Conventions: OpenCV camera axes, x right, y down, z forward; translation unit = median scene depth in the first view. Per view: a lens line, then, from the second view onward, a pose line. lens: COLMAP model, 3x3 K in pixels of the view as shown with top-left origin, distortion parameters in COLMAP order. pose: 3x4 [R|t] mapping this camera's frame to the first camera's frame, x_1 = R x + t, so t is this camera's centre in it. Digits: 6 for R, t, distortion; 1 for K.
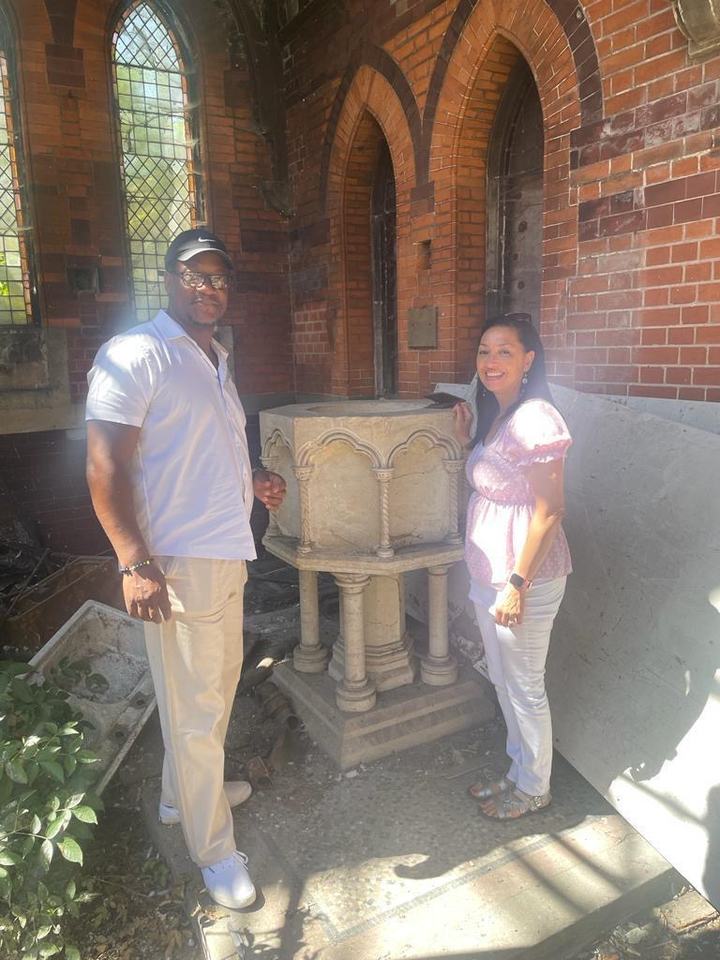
lens RADIAL K [[736.6, 0, 363.5], [0, 736.6, 482.5], [0, 0, 1]] dist [0.002716, -0.001832]
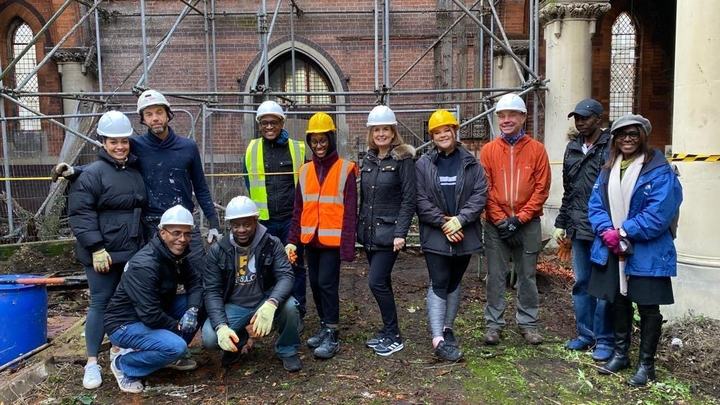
lens RADIAL K [[604.3, 0, 361.3], [0, 604.3, 204.1], [0, 0, 1]] dist [0.006419, 0.000431]
pose [[0.869615, 0.060962, -0.489953, 0.018230], [-0.090576, 0.995204, -0.036934, 0.274047], [0.485352, 0.076496, 0.870966, -1.481602]]
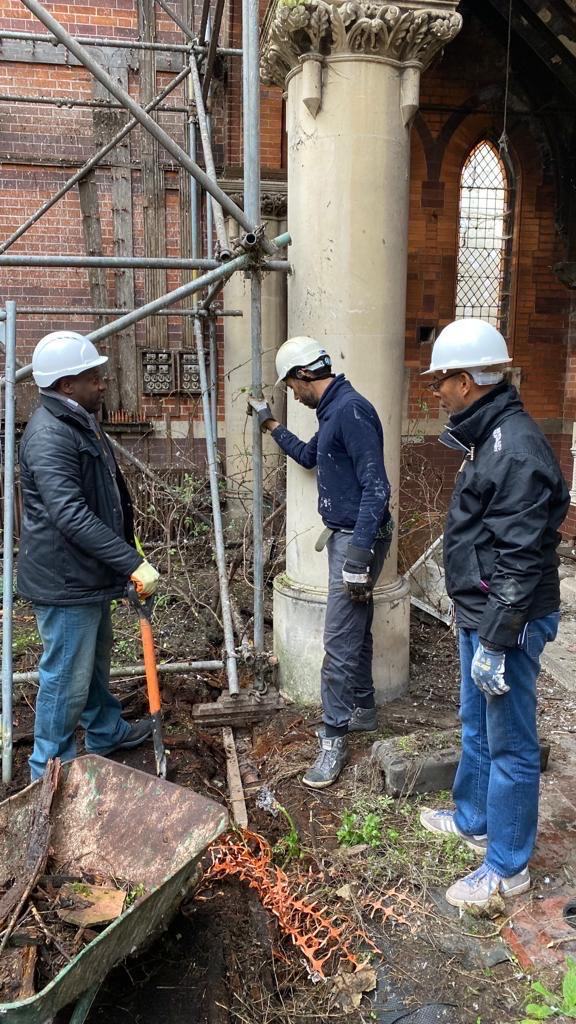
lens RADIAL K [[771.7, 0, 282.5], [0, 771.7, 509.6], [0, 0, 1]] dist [0.004506, 0.003595]
pose [[0.940310, 0.082768, -0.330101, -0.107539], [-0.085454, 0.996322, 0.006395, 0.084620], [0.329416, 0.022195, 0.943924, -0.525677]]
